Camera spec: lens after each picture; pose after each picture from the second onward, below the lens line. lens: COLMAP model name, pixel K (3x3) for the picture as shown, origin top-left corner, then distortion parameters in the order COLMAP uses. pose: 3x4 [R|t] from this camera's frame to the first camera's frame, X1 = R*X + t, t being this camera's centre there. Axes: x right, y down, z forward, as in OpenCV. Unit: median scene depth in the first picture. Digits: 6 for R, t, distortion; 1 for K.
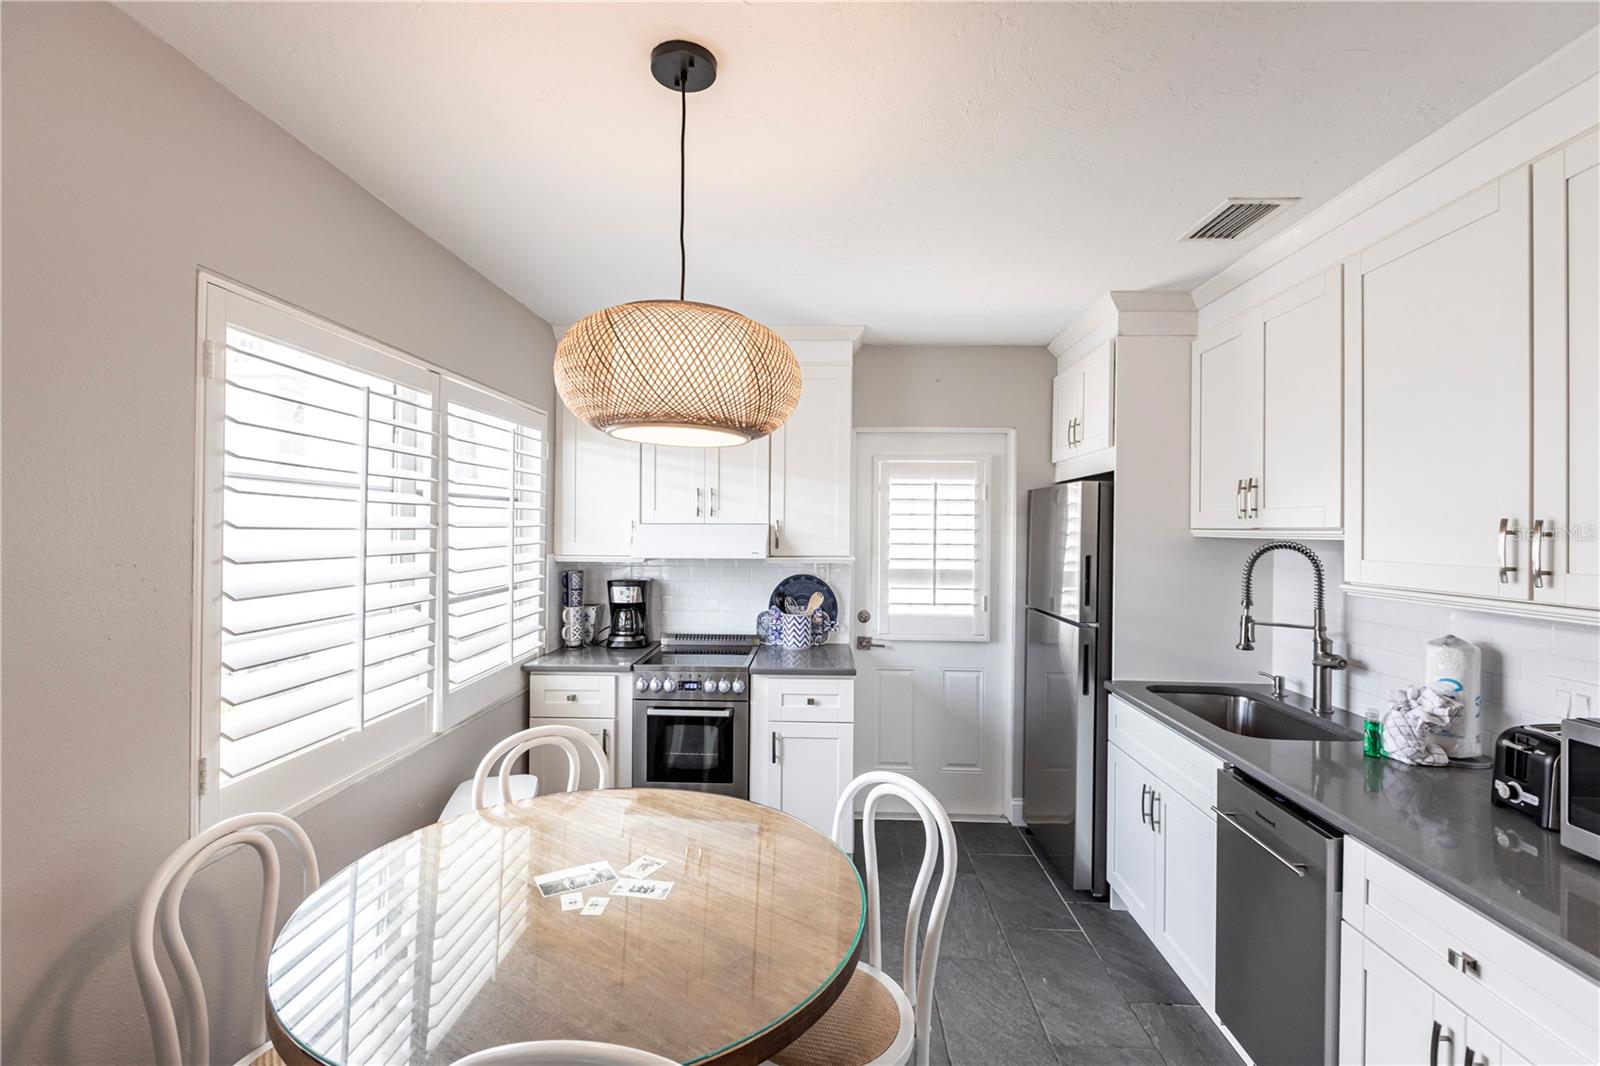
lens RADIAL K [[717.6, 0, 807.1], [0, 717.6, 533.2], [0, 0, 1]] dist [-0.009878, 0.001541]
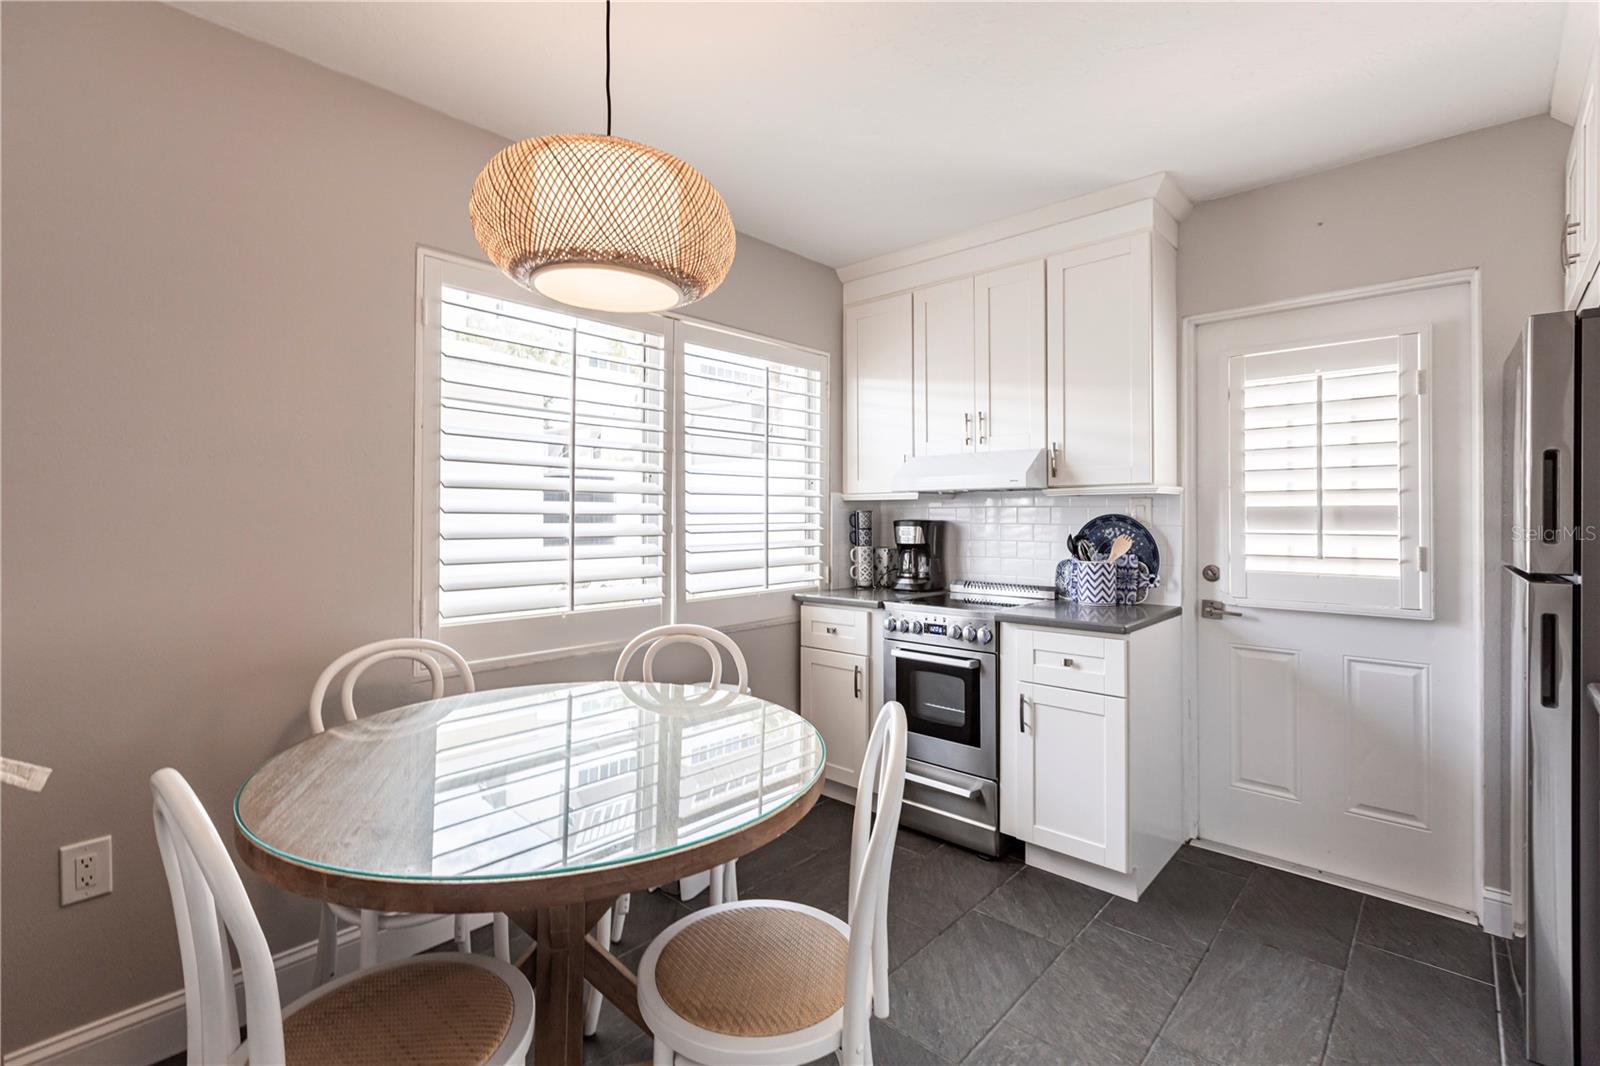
lens RADIAL K [[717.6, 0, 802.1], [0, 717.6, 518.5], [0, 0, 1]] dist [-0.009878, 0.001541]
pose [[0.756524, -0.007032, -0.653928, 0.262635], [0.000124, 0.999944, -0.010609, 0.073915], [0.653966, 0.007945, 0.756483, 0.186091]]
